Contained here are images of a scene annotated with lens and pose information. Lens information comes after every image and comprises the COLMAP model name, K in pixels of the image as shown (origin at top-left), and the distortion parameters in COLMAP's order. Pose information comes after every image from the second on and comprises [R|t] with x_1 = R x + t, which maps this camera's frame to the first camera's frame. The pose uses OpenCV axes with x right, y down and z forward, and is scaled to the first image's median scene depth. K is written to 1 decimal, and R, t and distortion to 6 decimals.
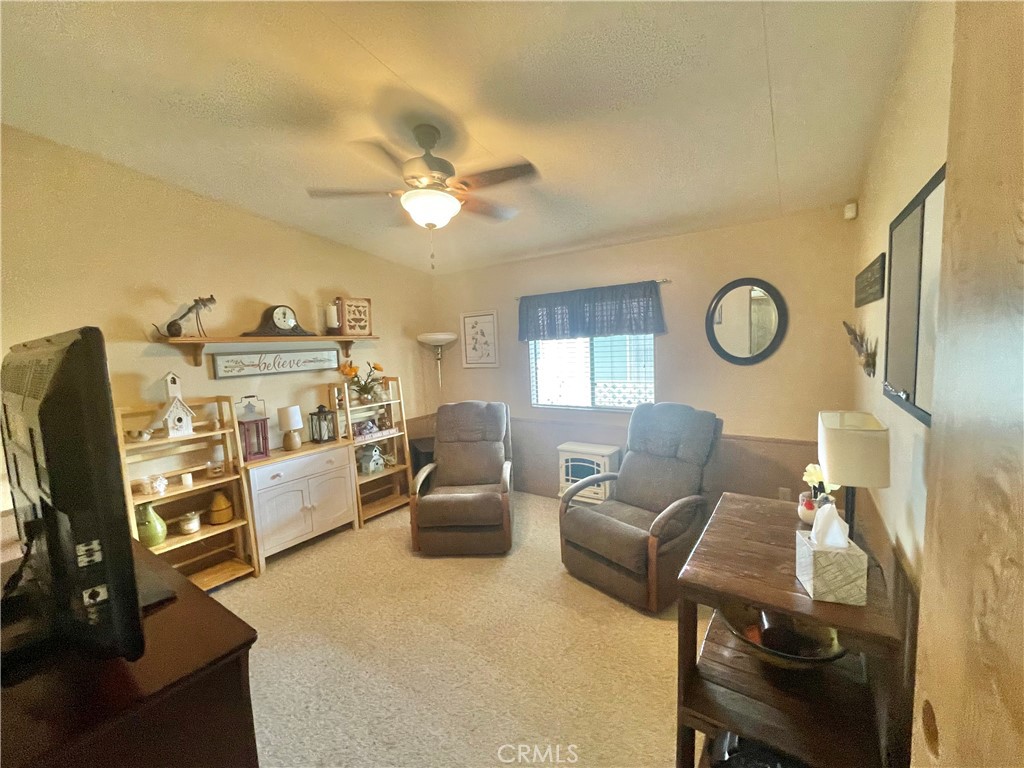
lens RADIAL K [[415.9, 0, 514.1], [0, 415.9, 383.8], [0, 0, 1]] dist [-0.002587, -0.000166]
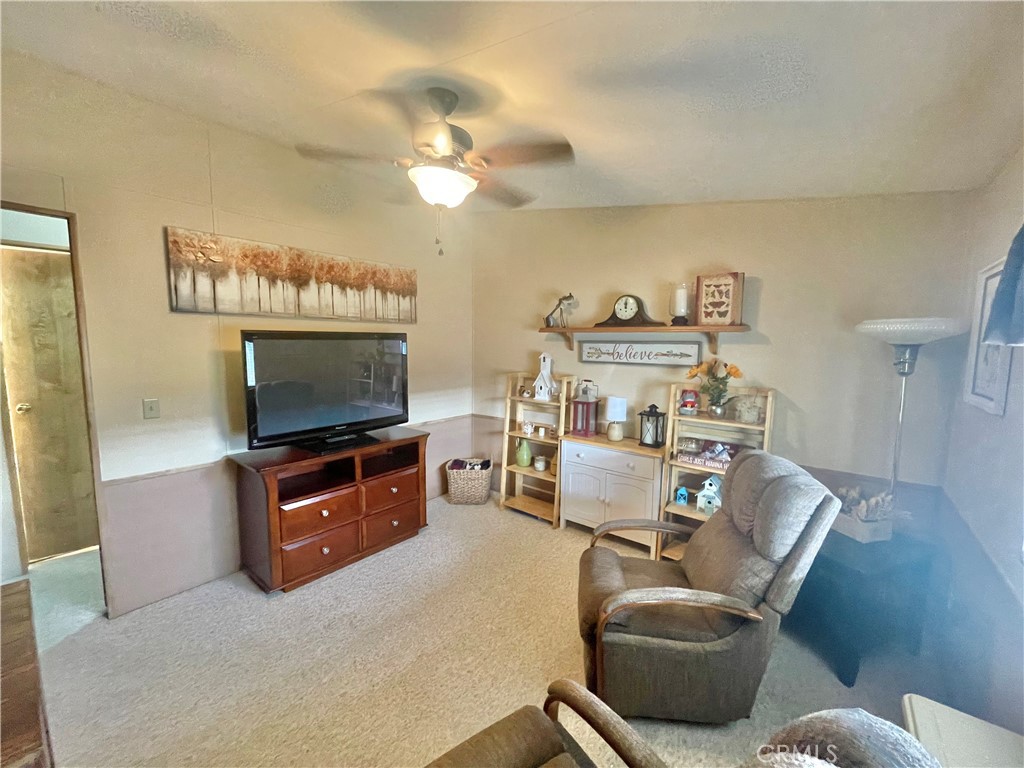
lens RADIAL K [[415.9, 0, 513.6], [0, 415.9, 385.5], [0, 0, 1]] dist [-0.002587, -0.000166]
pose [[-0.079106, 0.150966, -0.985369, 0.423033], [-0.100767, 0.982192, 0.158569, -0.098752], [0.991760, 0.111836, -0.062485, 0.752936]]
